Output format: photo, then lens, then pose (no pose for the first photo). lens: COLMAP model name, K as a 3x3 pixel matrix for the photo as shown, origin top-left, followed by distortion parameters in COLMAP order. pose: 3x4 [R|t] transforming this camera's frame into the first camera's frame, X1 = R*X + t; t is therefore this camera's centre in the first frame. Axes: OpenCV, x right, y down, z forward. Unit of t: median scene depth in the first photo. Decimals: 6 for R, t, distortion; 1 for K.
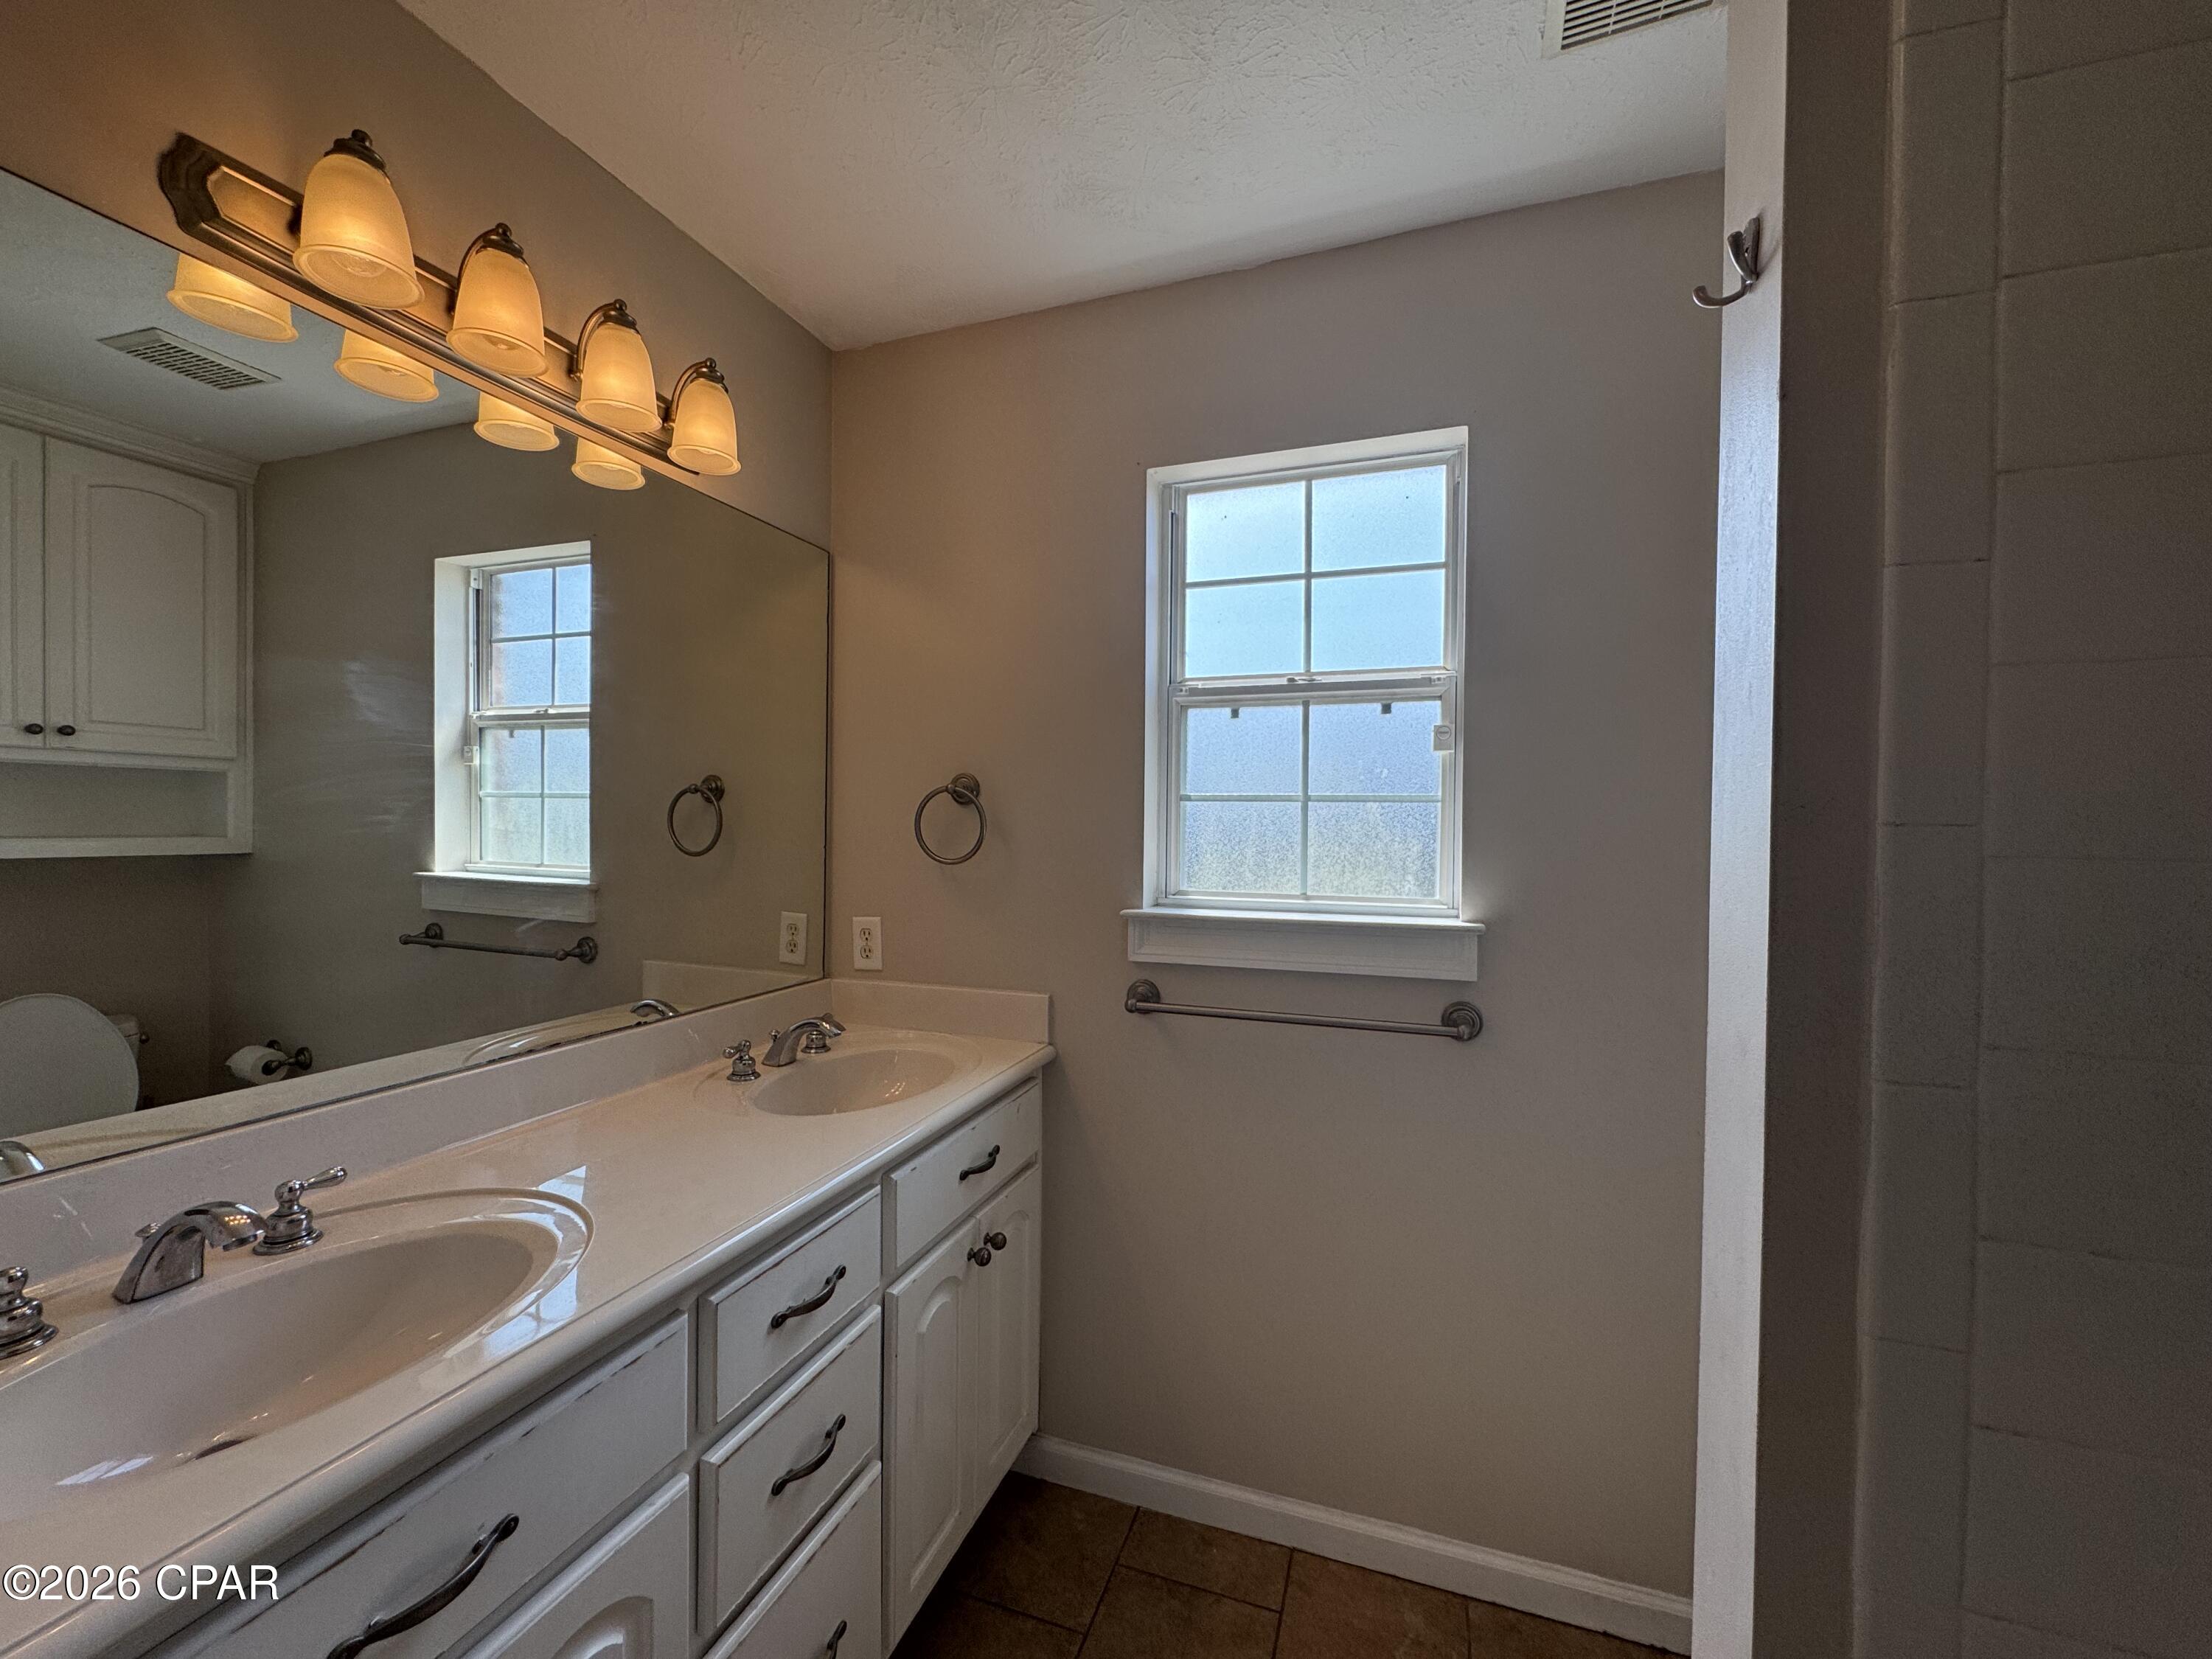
lens RADIAL K [[886.0, 0, 1106.0], [0, 886.0, 829.5], [0, 0, 1]] dist [-0.008626, 0.000669]
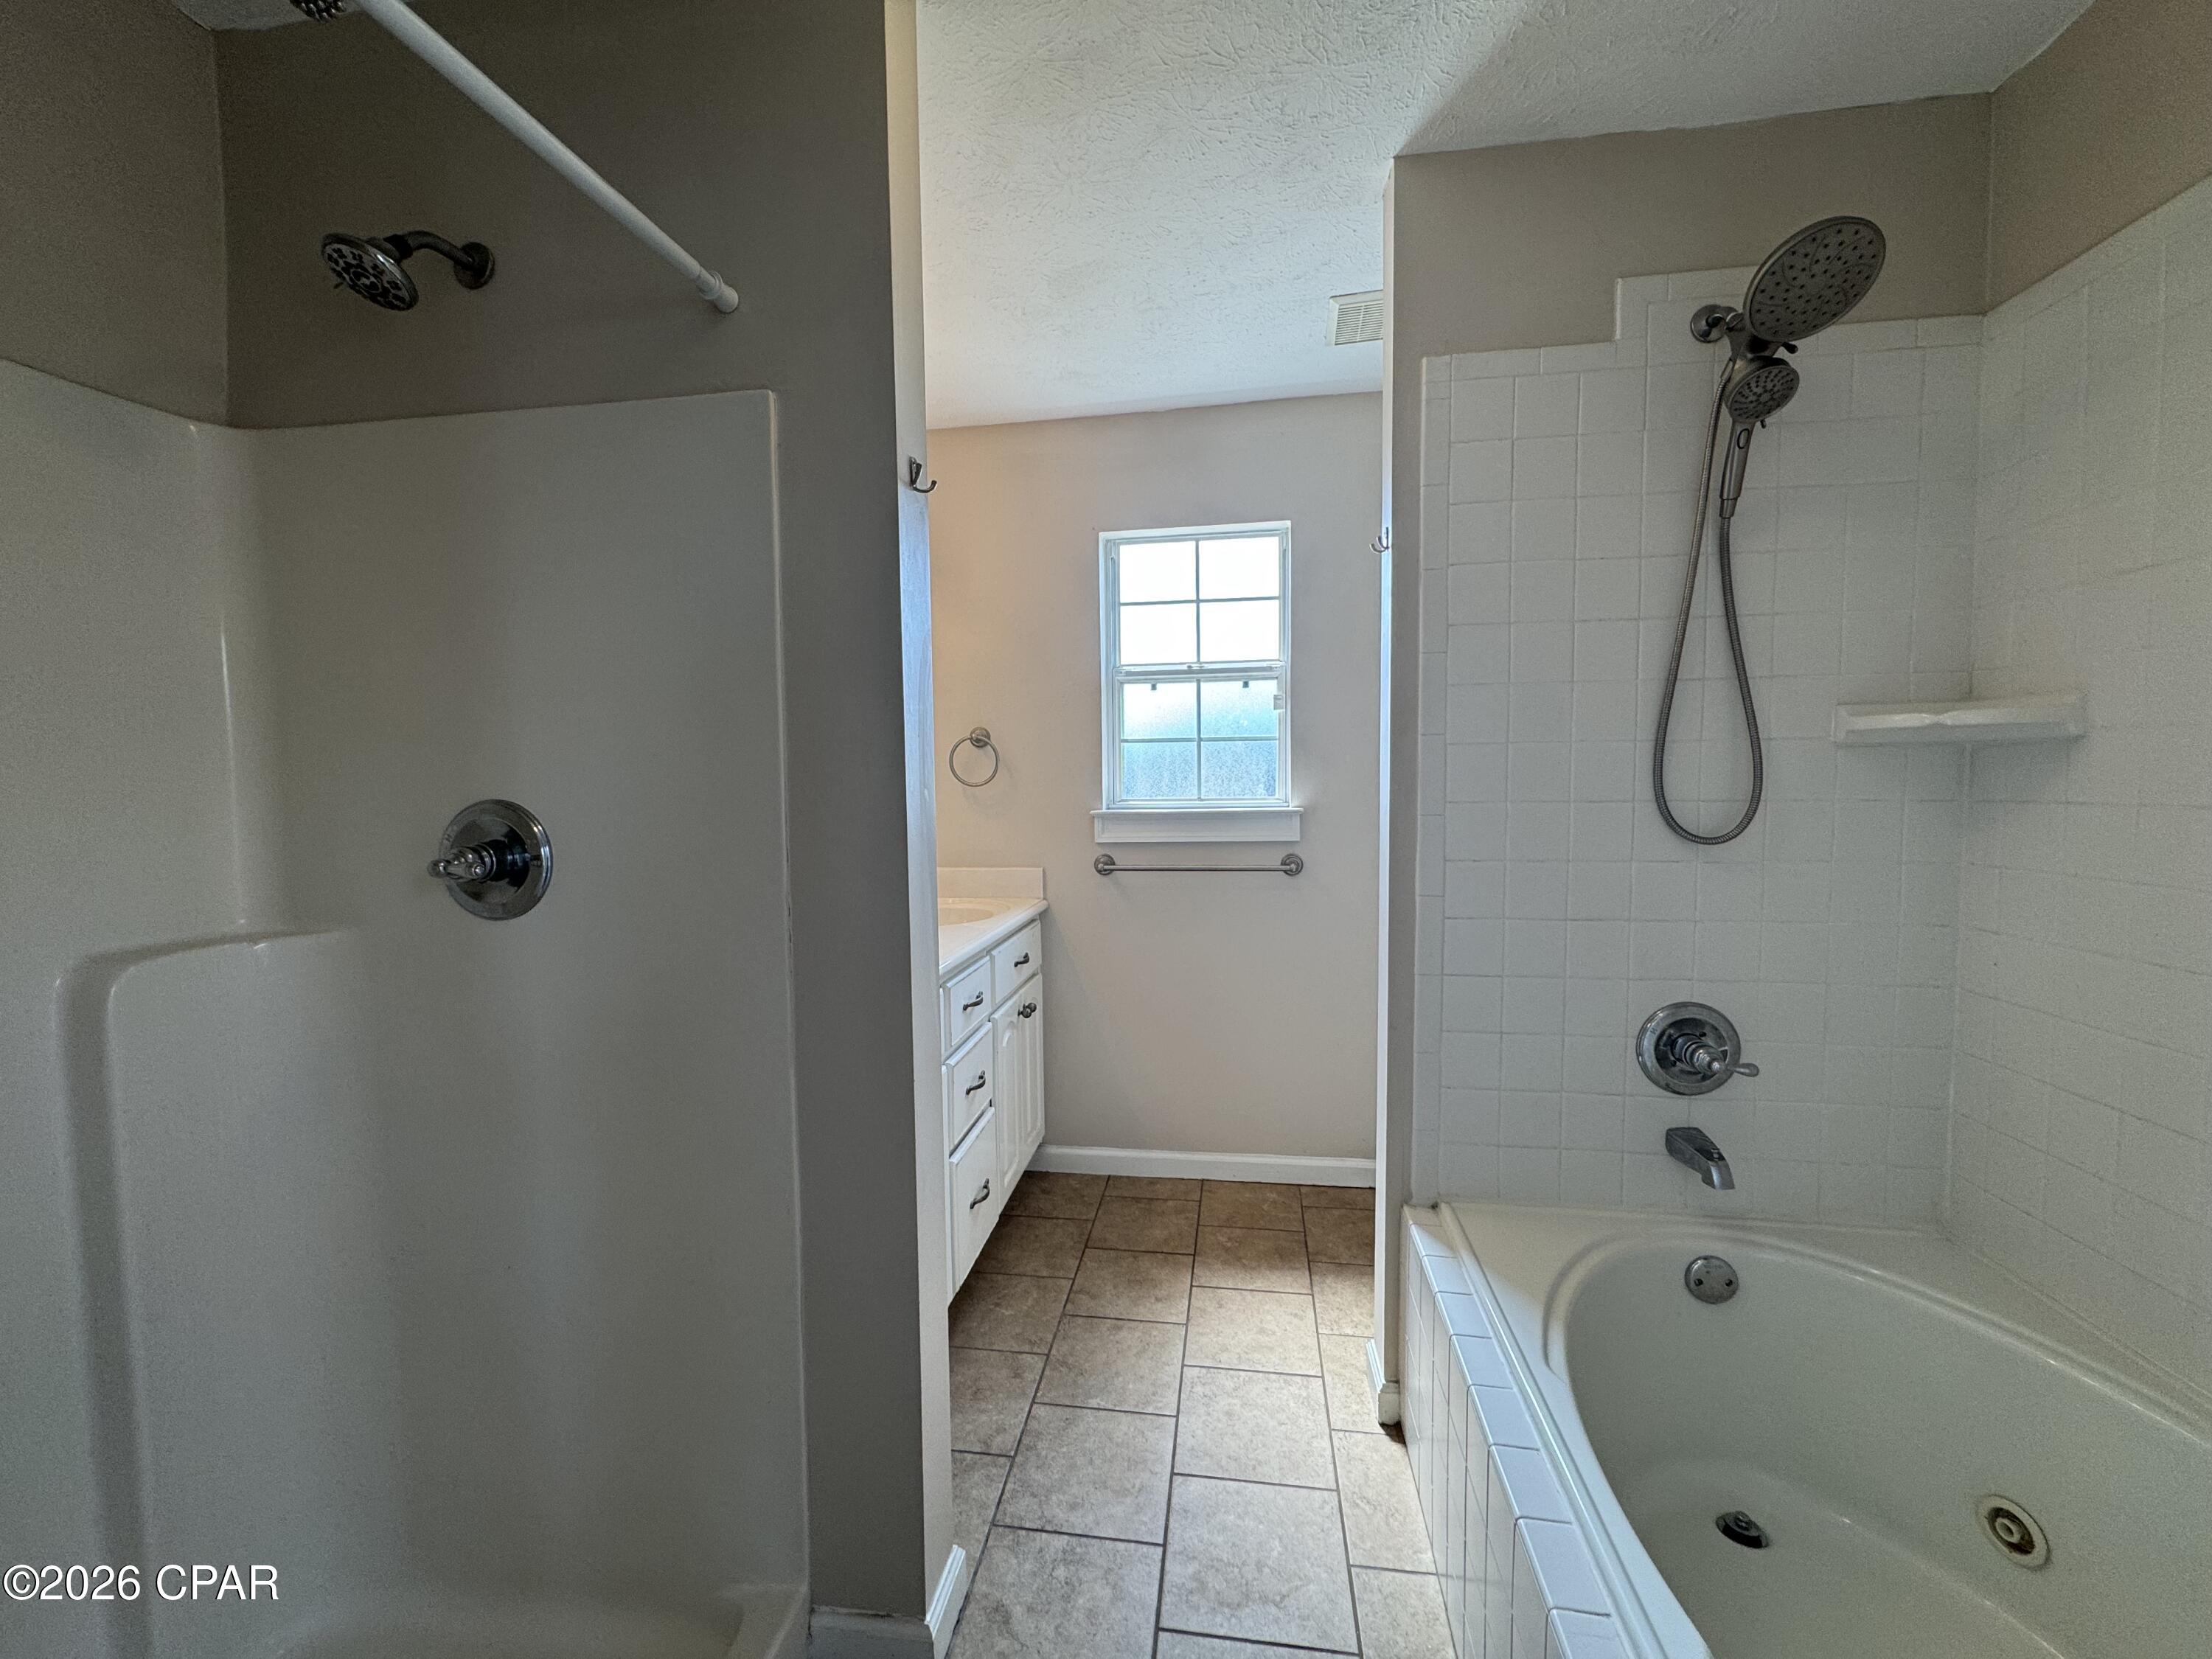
lens RADIAL K [[886.0, 0, 1106.0], [0, 886.0, 829.5], [0, 0, 1]] dist [-0.008626, 0.000669]
pose [[0.982521, -0.032111, 0.183363, -0.250336], [0.023085, 0.998424, 0.051153, 0.043160], [-0.184716, -0.046026, 0.981714, -0.584819]]
